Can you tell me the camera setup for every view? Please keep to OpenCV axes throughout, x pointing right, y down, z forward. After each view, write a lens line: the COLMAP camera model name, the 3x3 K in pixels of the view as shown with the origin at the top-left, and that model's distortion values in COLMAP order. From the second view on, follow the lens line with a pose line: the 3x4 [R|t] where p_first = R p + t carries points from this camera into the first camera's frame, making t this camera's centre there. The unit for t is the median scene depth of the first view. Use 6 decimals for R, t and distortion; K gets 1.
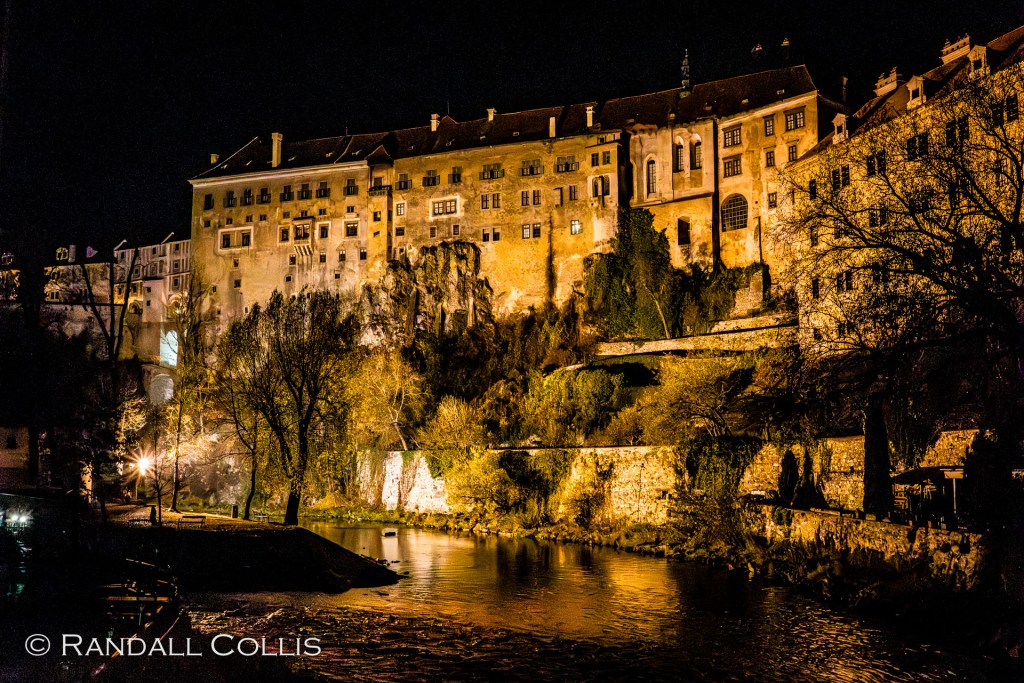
lens RADIAL K [[1034.5, 0, 512.0], [0, 1034.5, 341.5], [0, 0, 1]] dist [-0.003942, -0.120306]
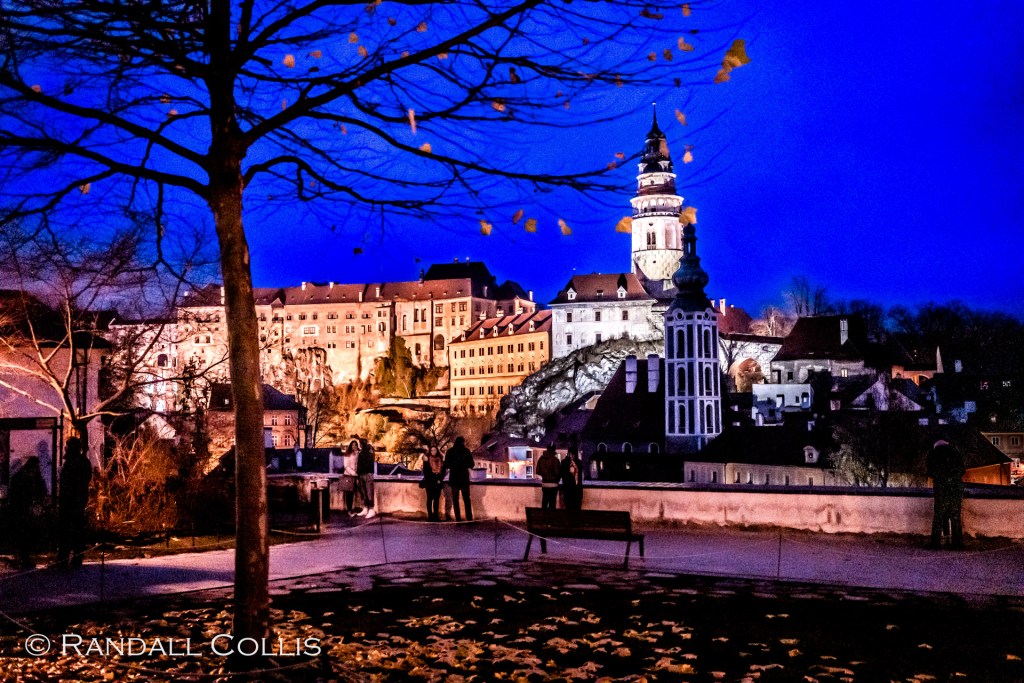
lens RADIAL K [[1034.5, 0, 512.0], [0, 1034.5, 341.5], [0, 0, 1]] dist [-0.003942, -0.120306]
pose [[0.984839, 0.002702, 0.173451, -0.025077], [-0.012845, 0.998270, 0.057385, -0.248976], [-0.172996, -0.058743, 0.983169, -1.243357]]
